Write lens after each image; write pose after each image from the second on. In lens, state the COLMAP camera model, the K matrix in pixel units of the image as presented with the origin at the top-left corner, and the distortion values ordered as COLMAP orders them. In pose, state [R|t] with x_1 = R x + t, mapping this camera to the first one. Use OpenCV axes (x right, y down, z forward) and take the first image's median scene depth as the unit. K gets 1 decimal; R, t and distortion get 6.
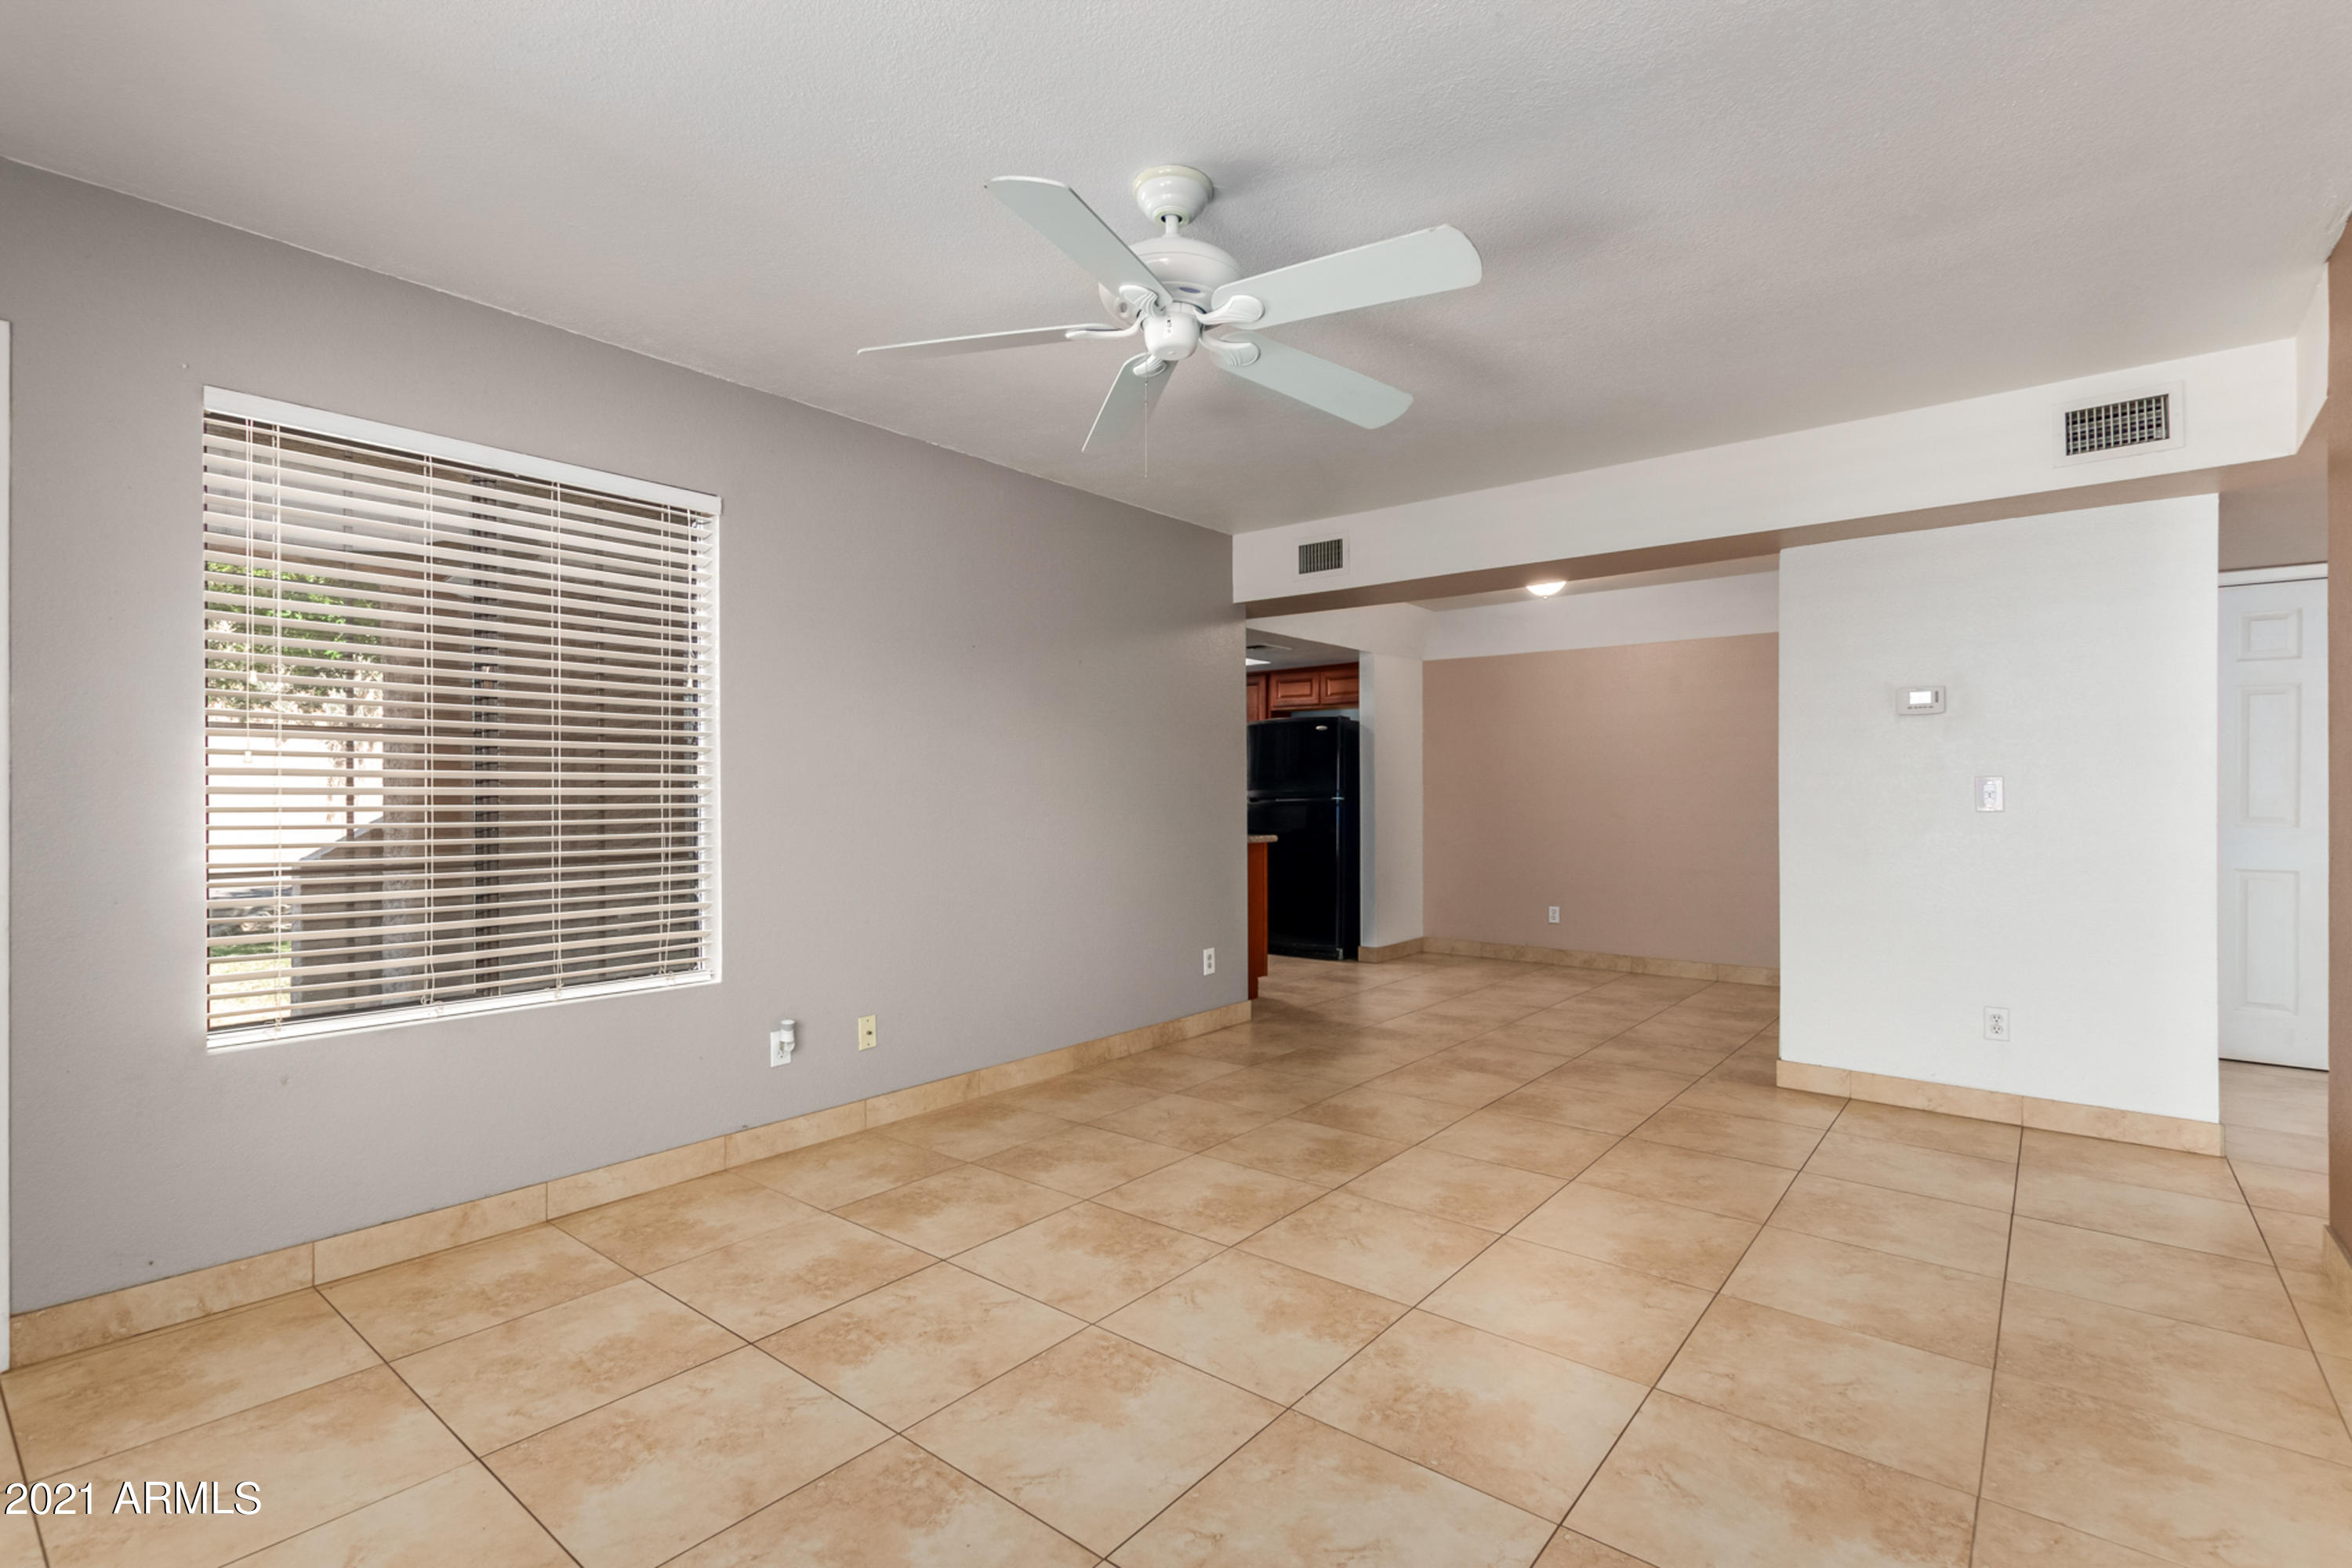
lens RADIAL K [[1093.9, 0, 1176.3], [0, 1093.9, 785.4], [0, 0, 1]] dist [0.007199, -0.002738]
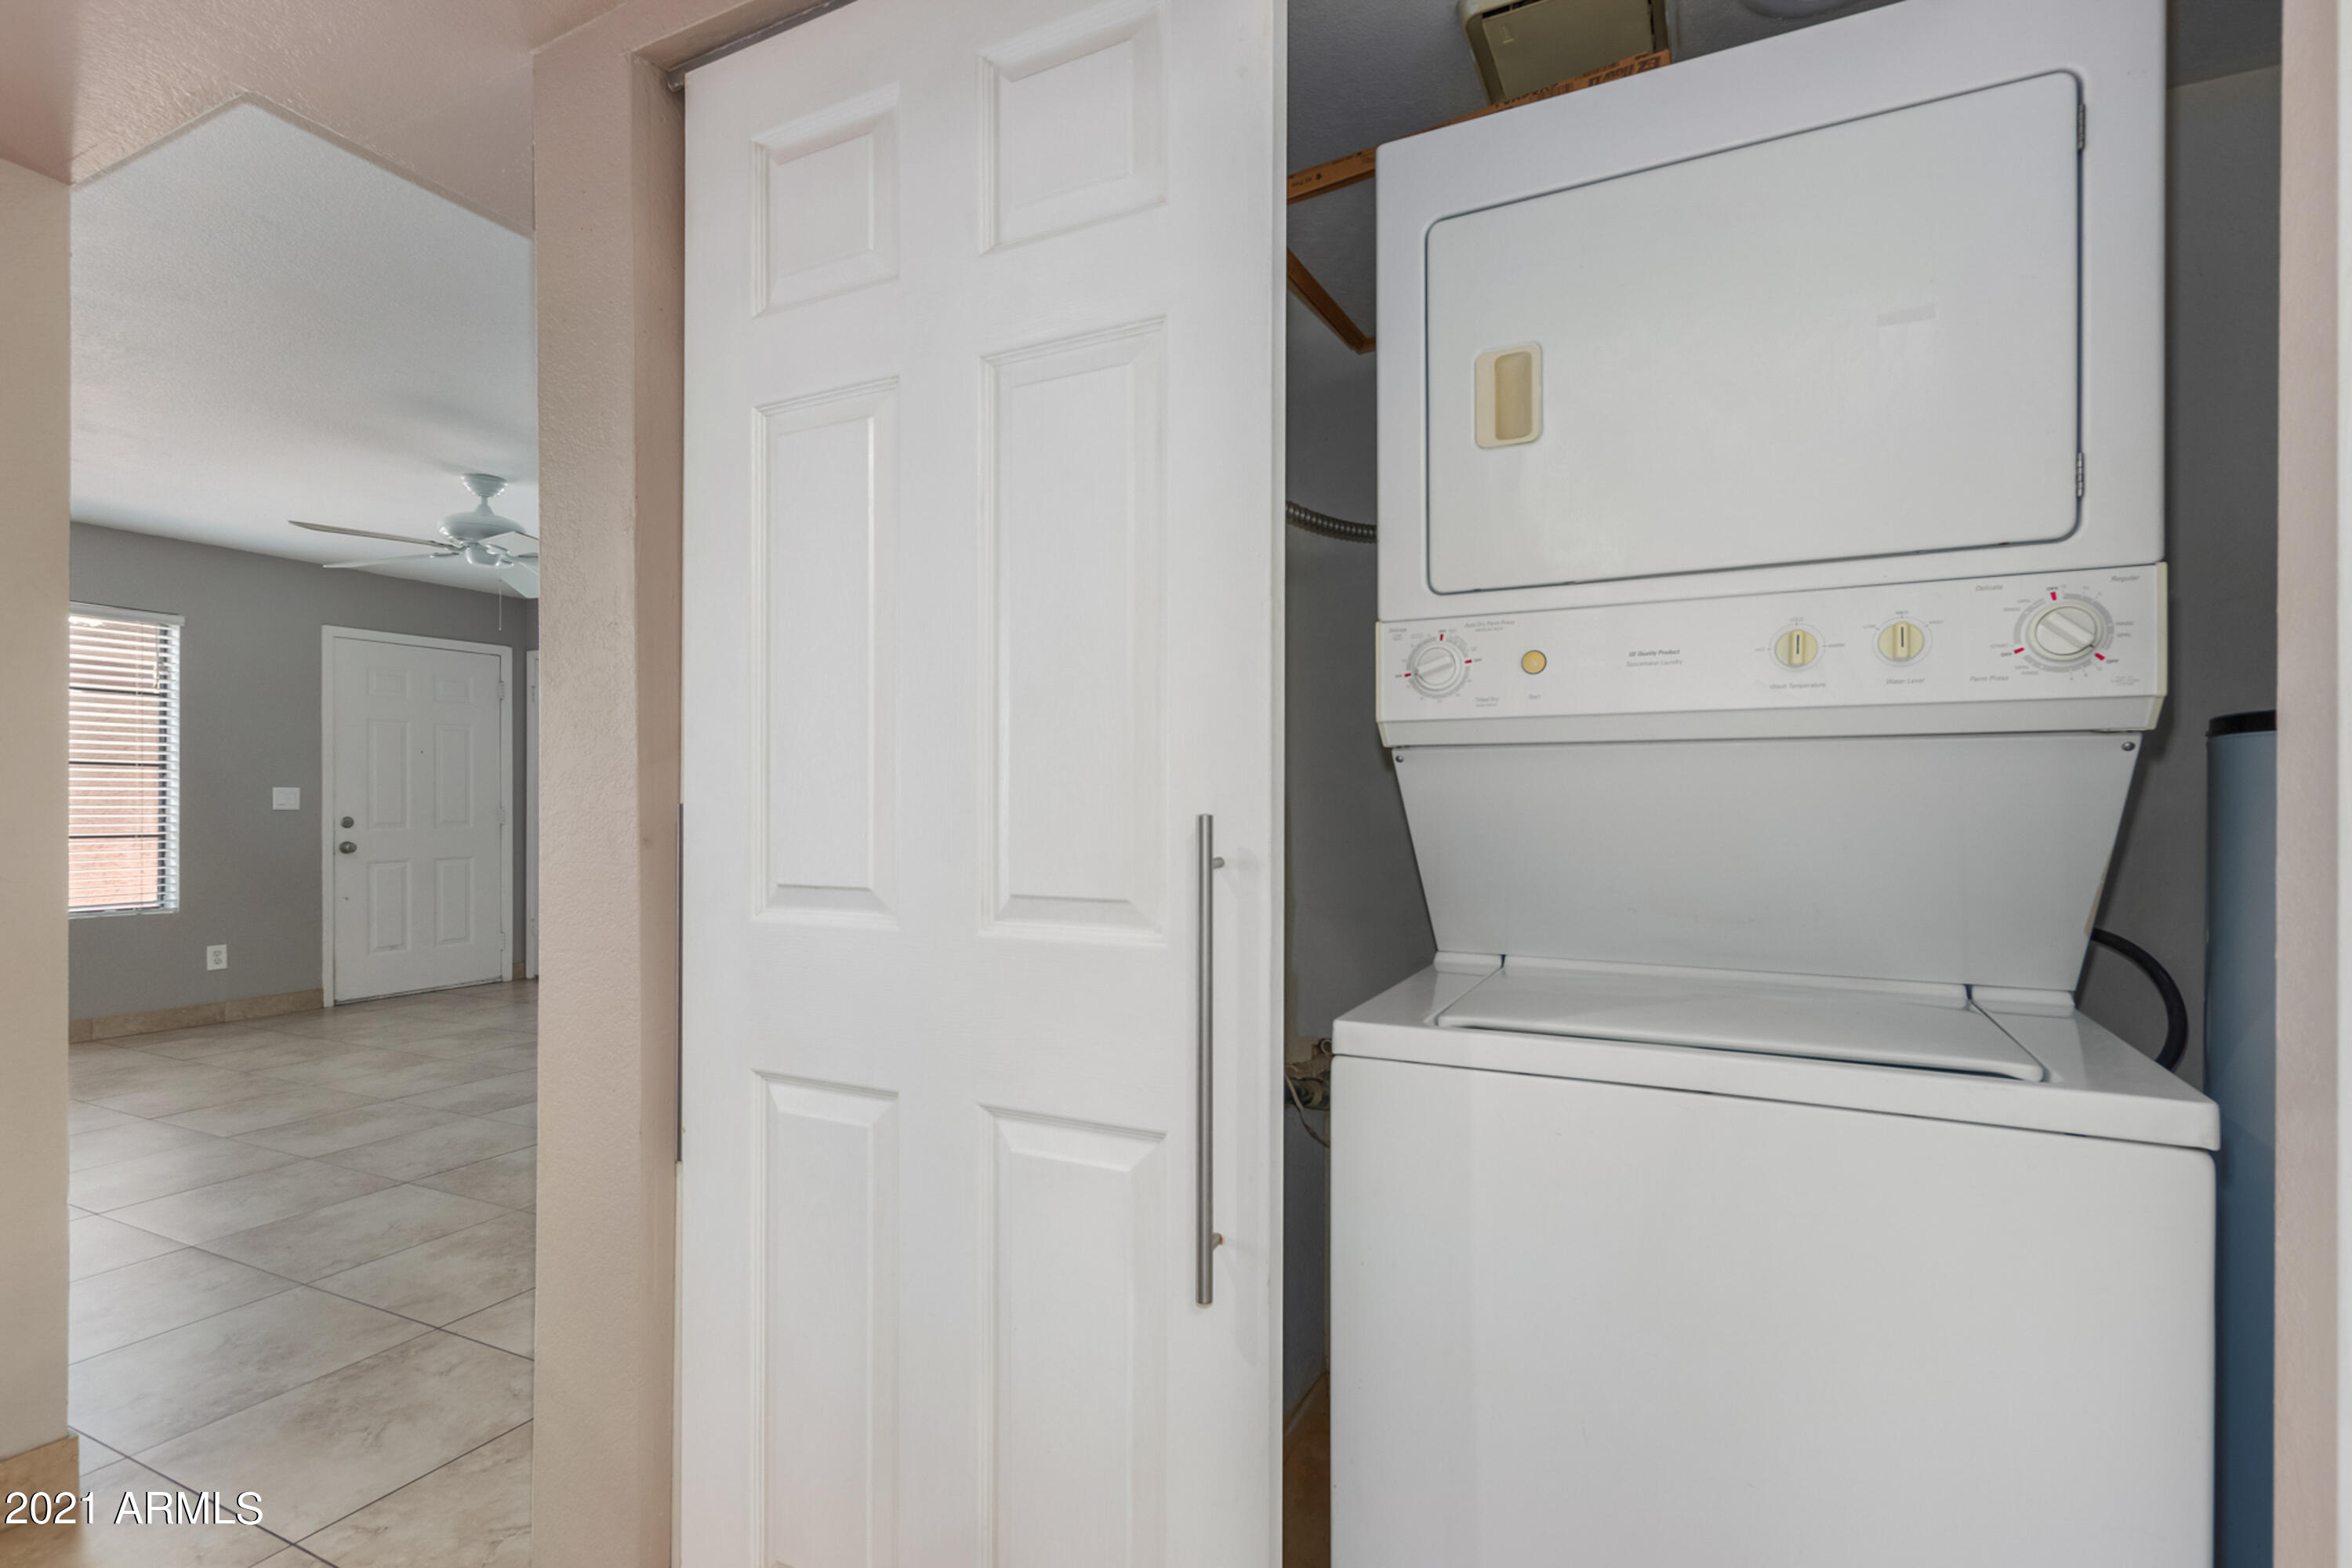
lens RADIAL K [[1093.9, 0, 1190.7], [0, 1093.9, 803.1], [0, 0, 1]] dist [0.007199, -0.002738]
pose [[0.236180, 0.001989, -0.971707, 1.724478], [0.005540, 0.999979, 0.003394, 0.014817], [0.971694, -0.006184, 0.236164, 1.397696]]
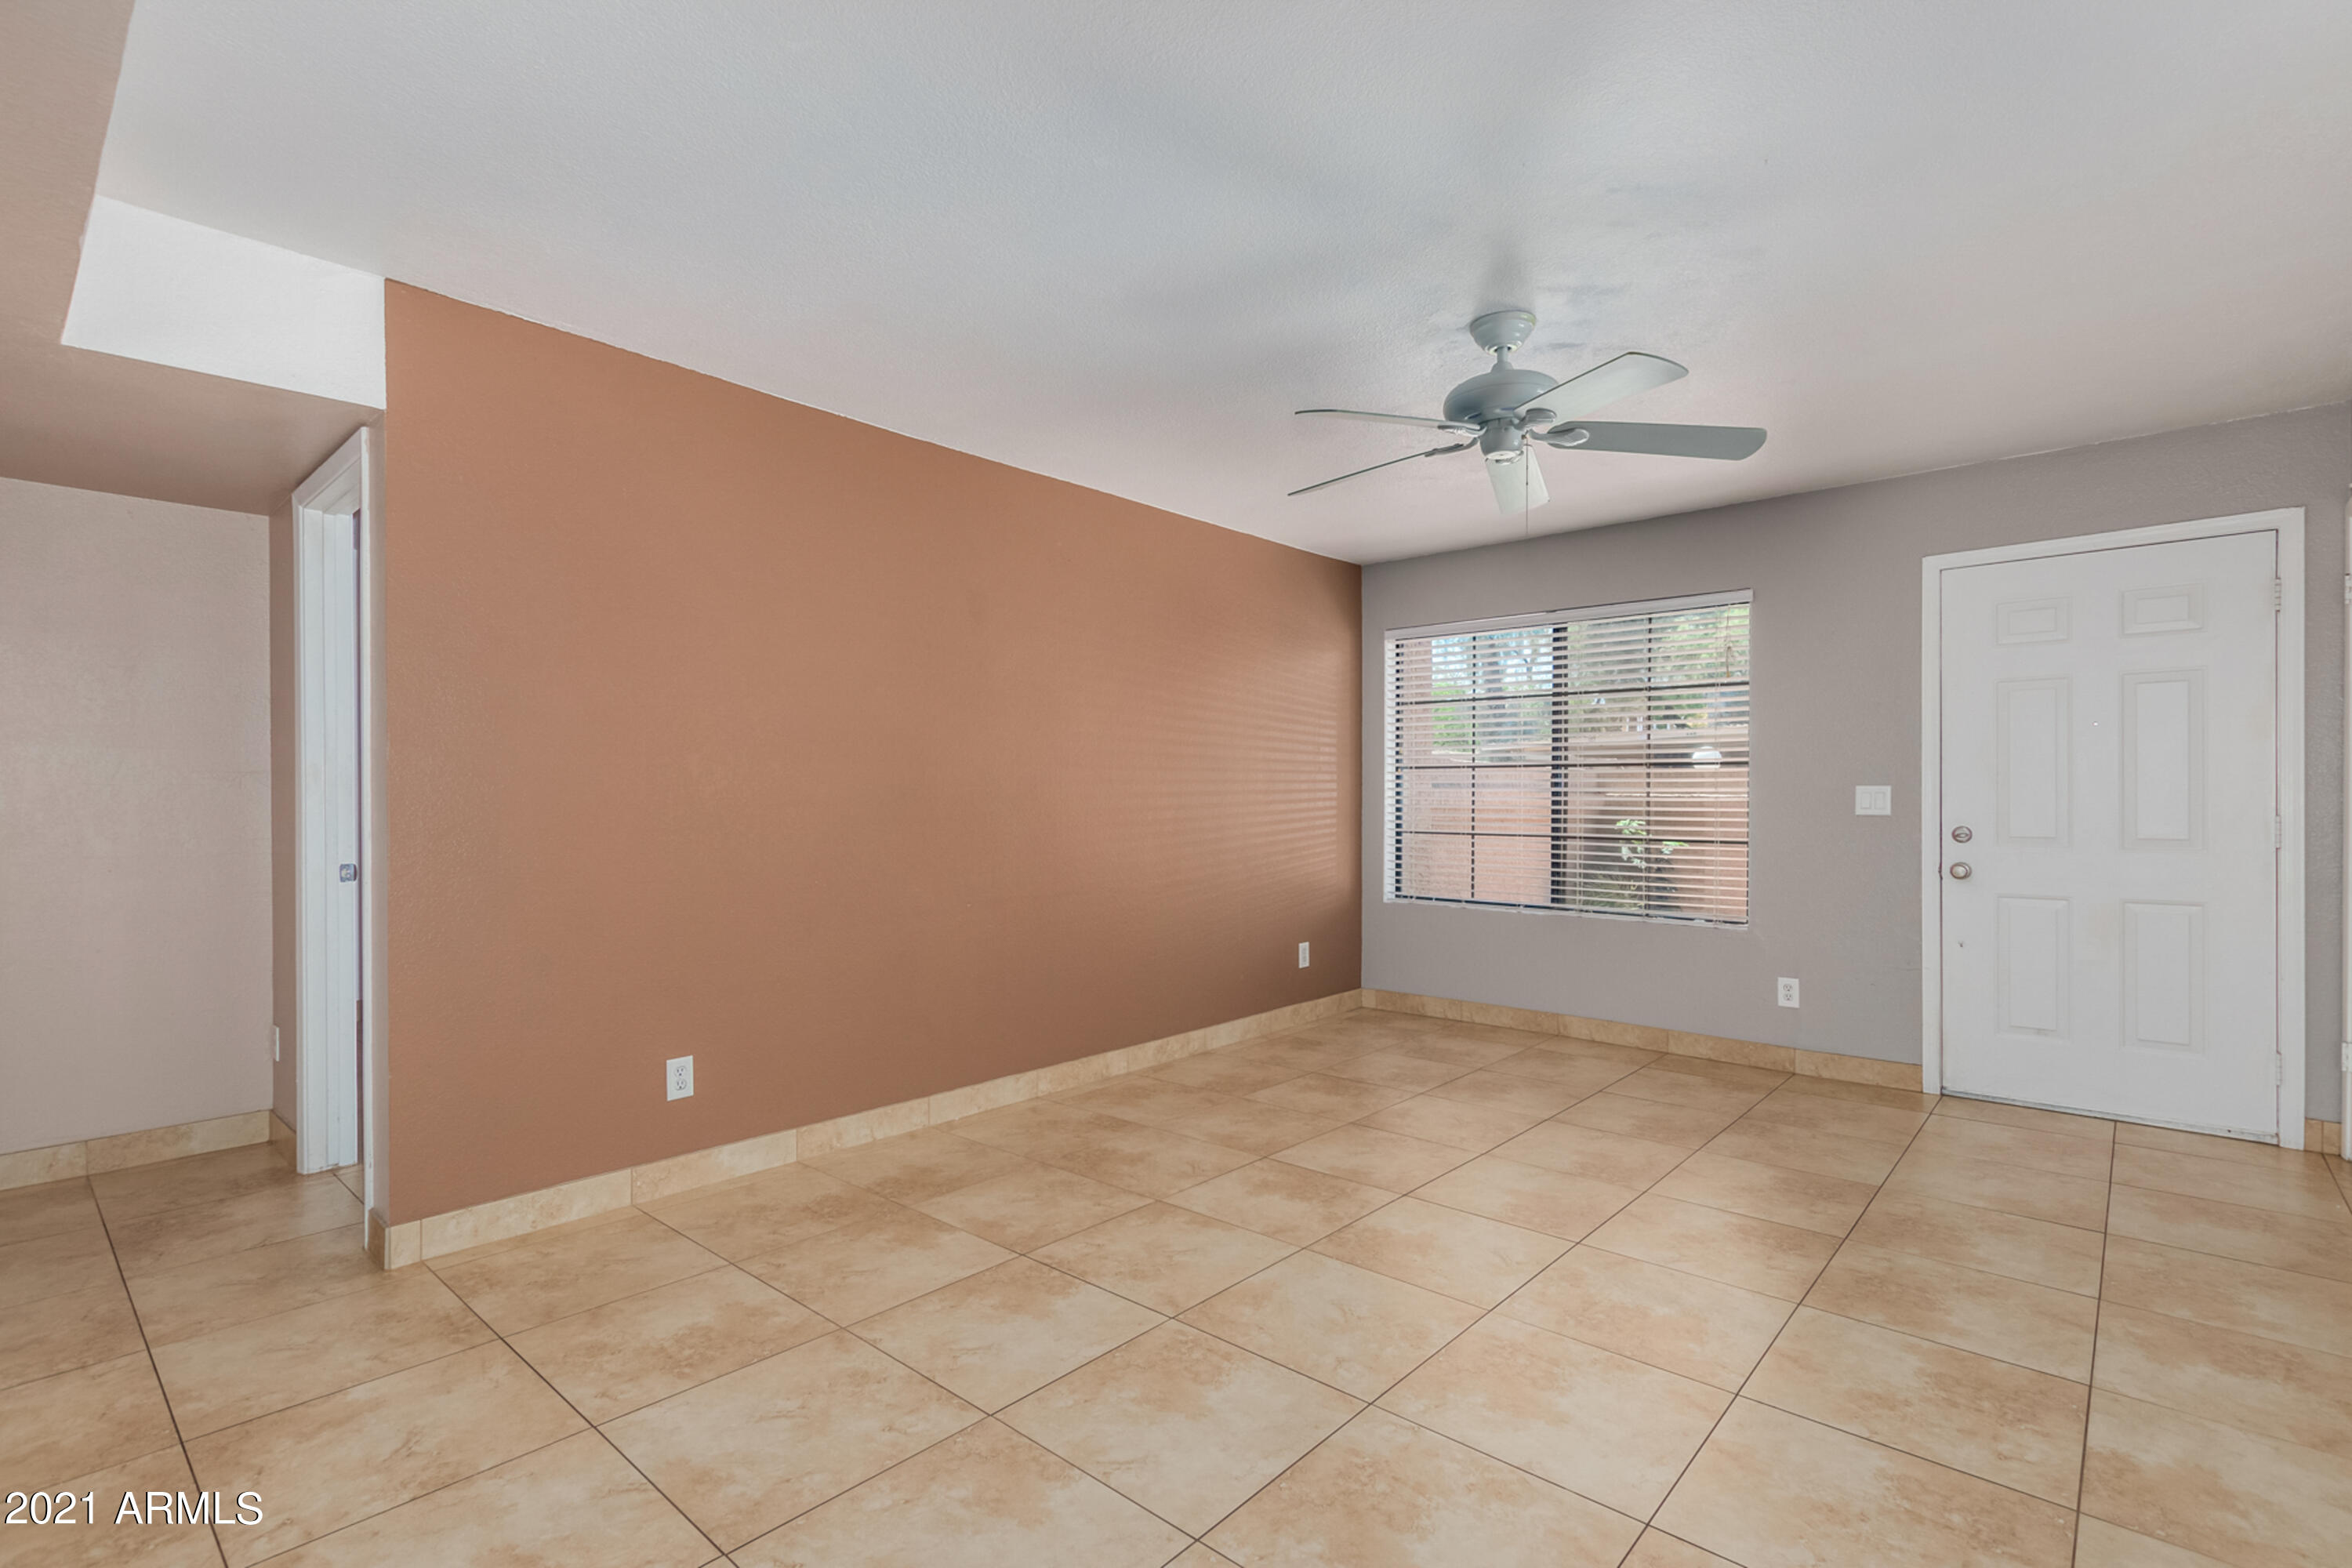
lens RADIAL K [[1093.9, 0, 1162.5], [0, 1093.9, 789.0], [0, 0, 1]] dist [0.007199, -0.002738]
pose [[-0.998386, 0.001629, 0.056773, 0.254413], [0.000787, 0.999889, -0.014850, 0.010374], [-0.056791, -0.014781, -0.998277, 1.837879]]
